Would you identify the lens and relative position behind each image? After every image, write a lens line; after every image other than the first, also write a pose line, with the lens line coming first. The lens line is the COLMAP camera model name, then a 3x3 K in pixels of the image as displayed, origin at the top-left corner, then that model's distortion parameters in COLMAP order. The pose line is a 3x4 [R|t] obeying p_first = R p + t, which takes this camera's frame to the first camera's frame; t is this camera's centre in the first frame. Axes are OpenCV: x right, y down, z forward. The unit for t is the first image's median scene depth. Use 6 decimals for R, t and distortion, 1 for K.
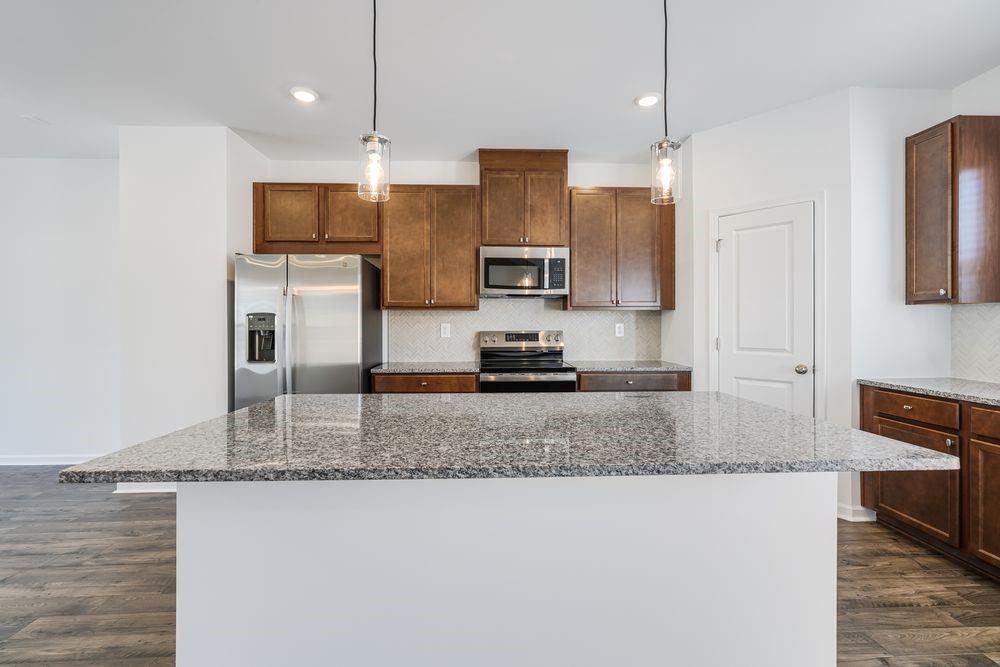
lens RADIAL K [[447.3, 0, 497.9], [0, 447.3, 330.1], [0, 0, 1]] dist [-0.002415, 0.000607]
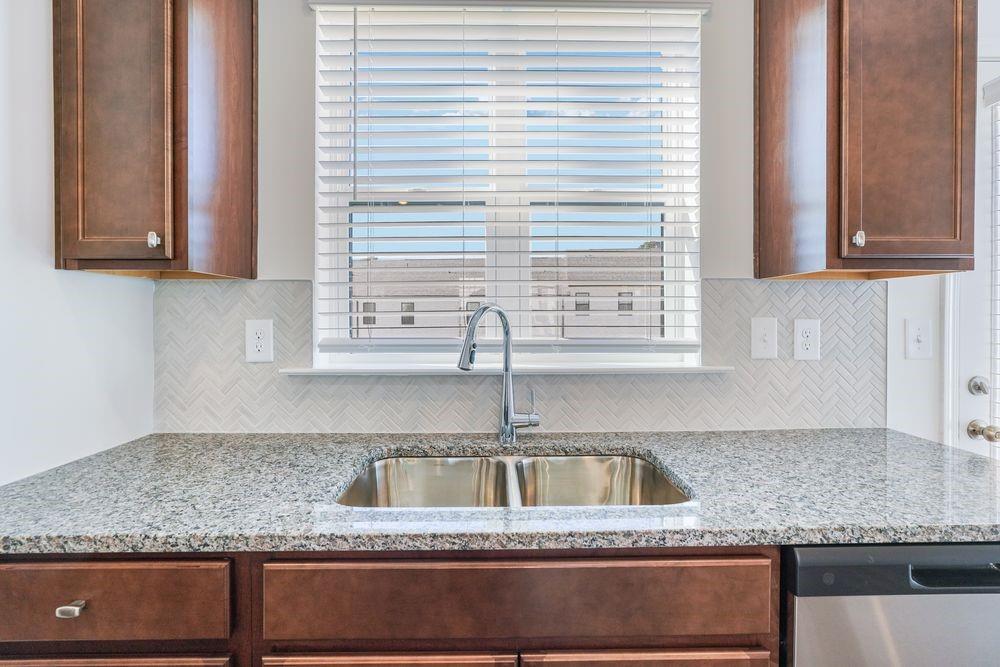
lens RADIAL K [[447.3, 0, 497.2], [0, 447.3, 312.6], [0, 0, 1]] dist [-0.002415, 0.000607]
pose [[0.039192, 0.007125, 0.999206, 0.607901], [0.015741, 0.999846, -0.007747, -0.013052], [-0.999108, 0.016032, 0.039074, 0.675456]]
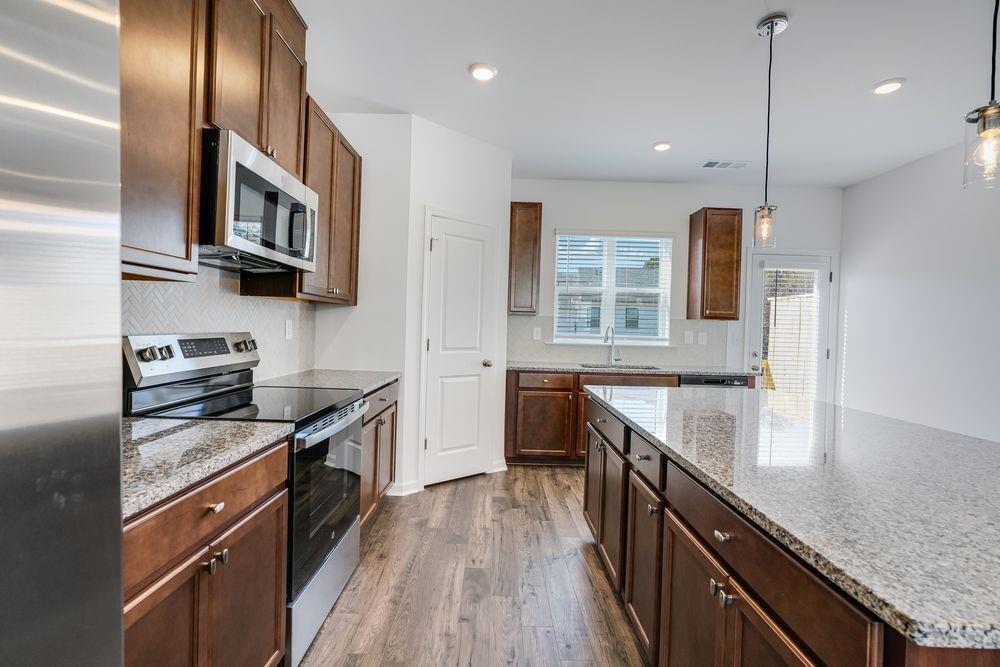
lens RADIAL K [[447.3, 0, 498.9], [0, 447.3, 329.6], [0, 0, 1]] dist [-0.002415, 0.000607]
pose [[0.045746, -0.000887, 0.998953, -0.640192], [-0.010393, 0.999945, 0.001364, -0.007955], [-0.998899, -0.010445, 0.045735, 1.046179]]
